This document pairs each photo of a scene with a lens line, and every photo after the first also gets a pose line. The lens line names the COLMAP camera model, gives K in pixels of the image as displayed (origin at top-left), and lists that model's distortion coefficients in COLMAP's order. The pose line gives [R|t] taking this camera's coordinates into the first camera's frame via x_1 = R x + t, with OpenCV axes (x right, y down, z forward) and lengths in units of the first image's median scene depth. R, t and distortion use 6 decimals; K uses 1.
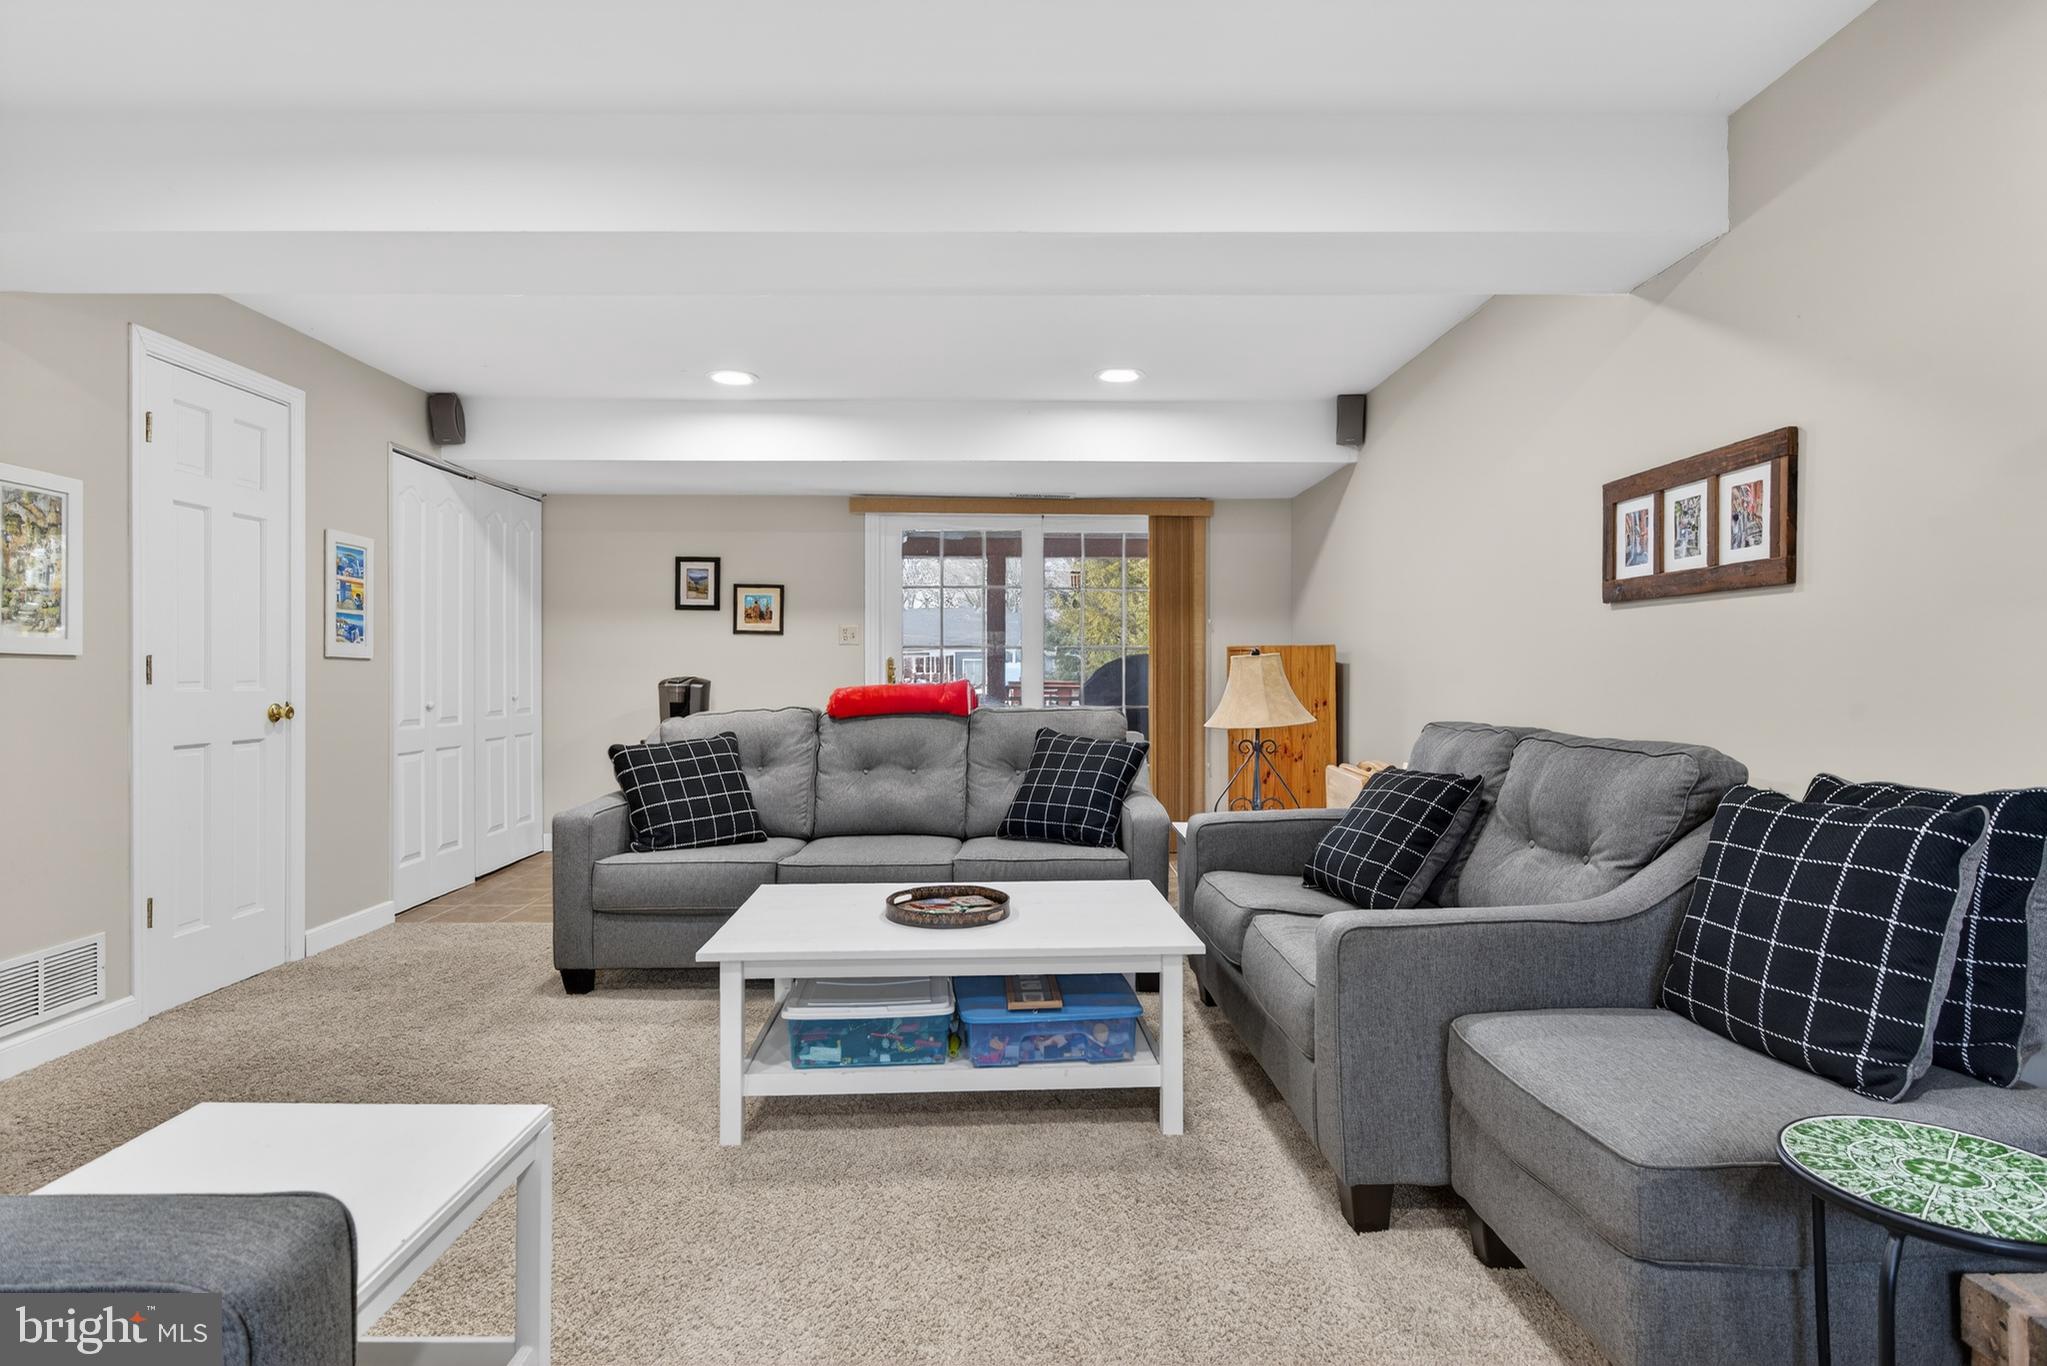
lens RADIAL K [[949.0, 0, 1022.2], [0, 949.0, 677.2], [0, 0, 1]] dist [0.000950, -0.000866]
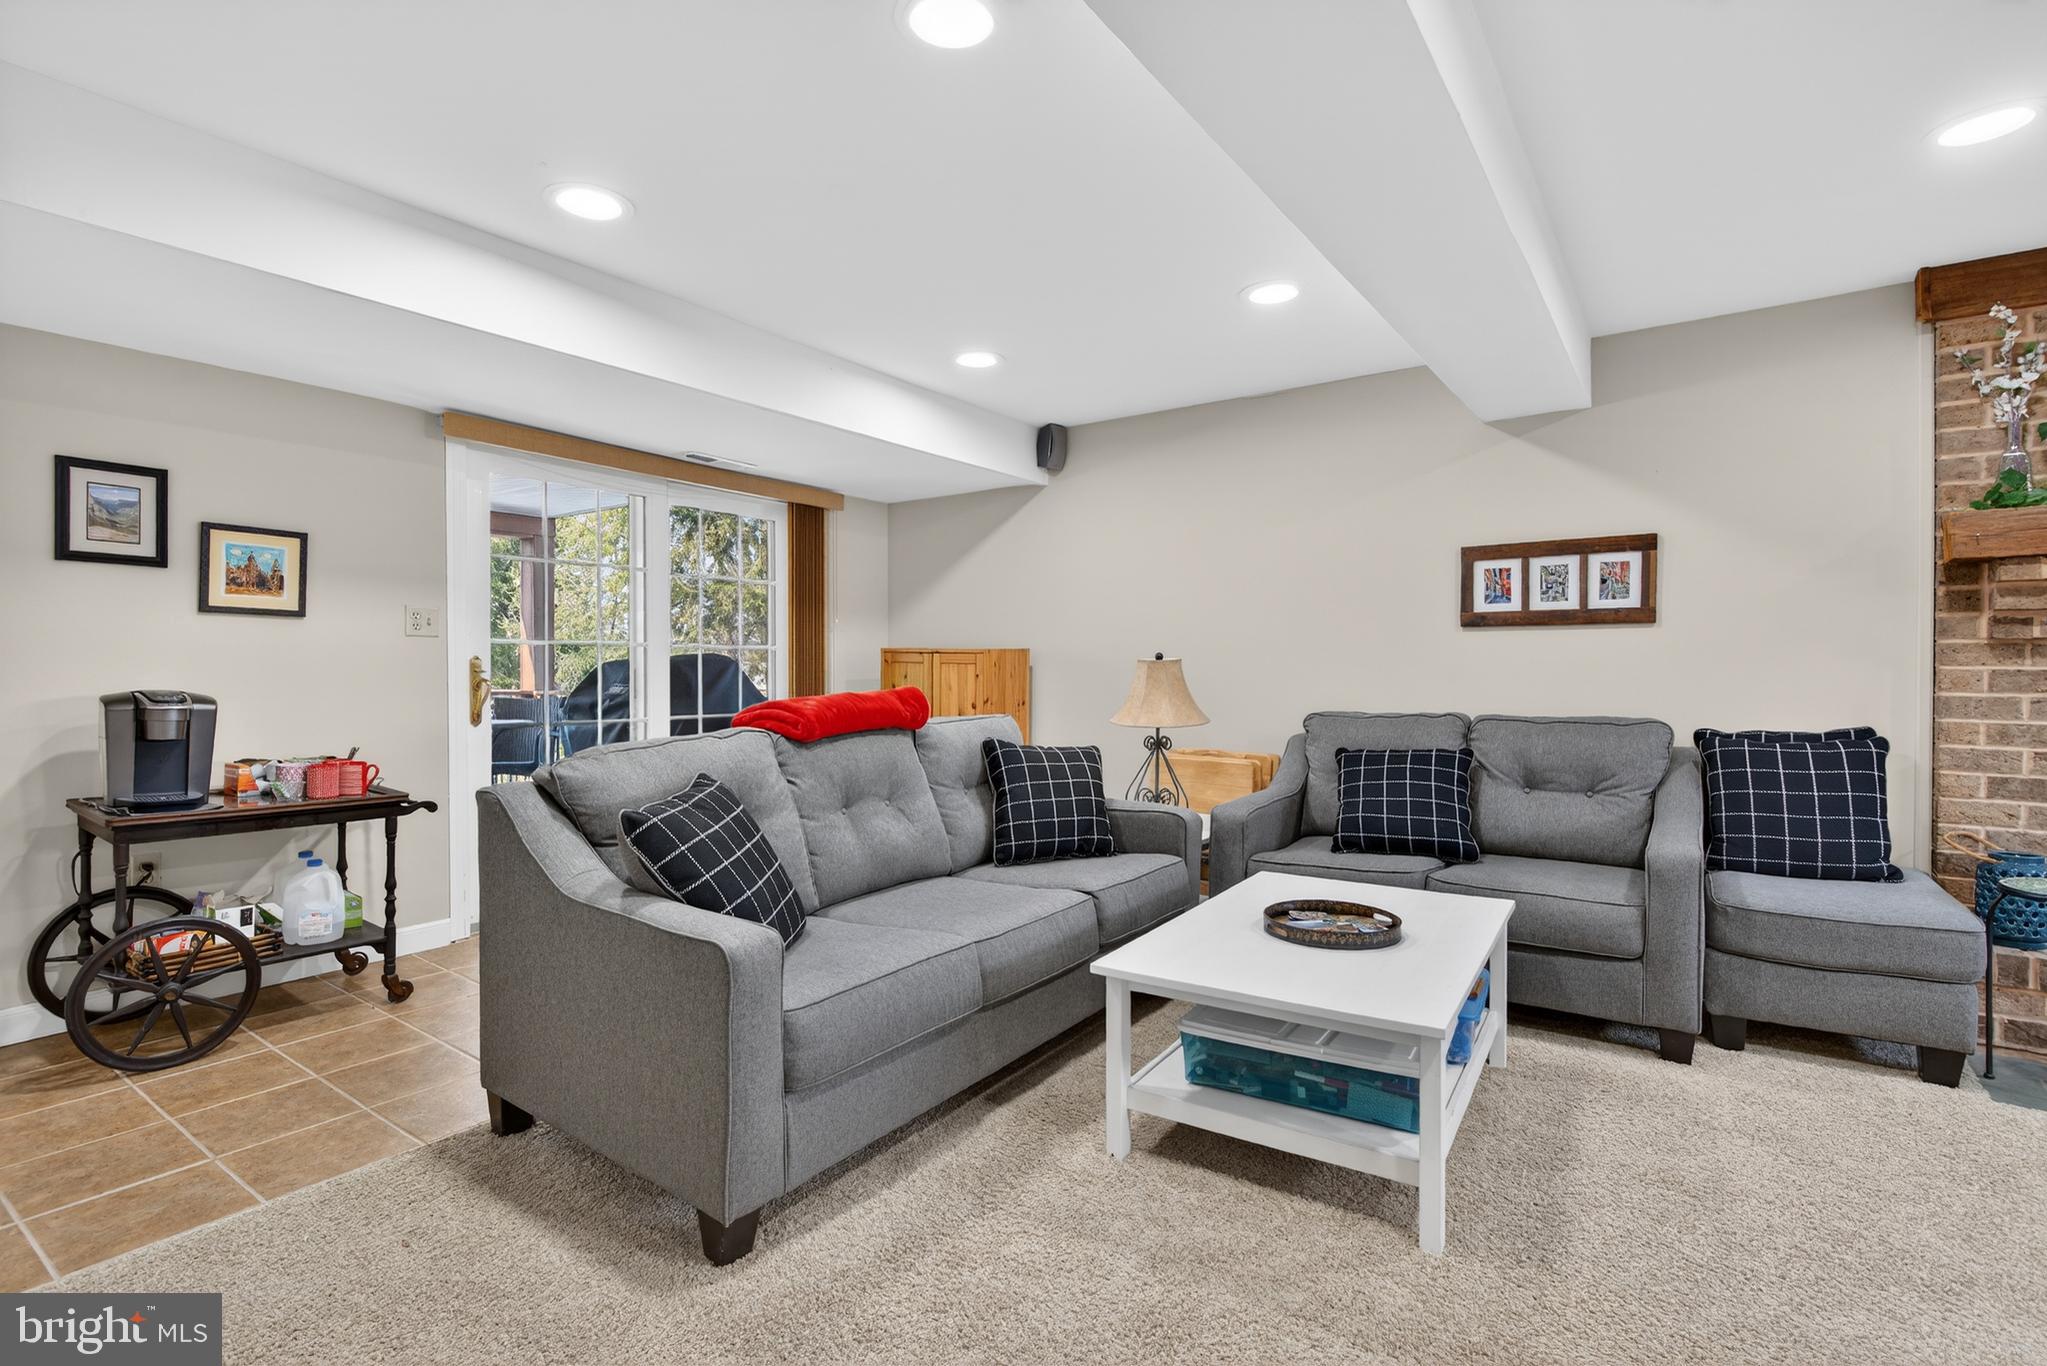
lens RADIAL K [[949.0, 0, 1014.9], [0, 949.0, 676.7], [0, 0, 1]] dist [0.000950, -0.000866]
pose [[0.622427, -0.006502, 0.782651, -0.669648], [0.009591, 0.999954, 0.000679, -0.005518], [-0.782619, 0.007083, 0.622461, 0.426477]]
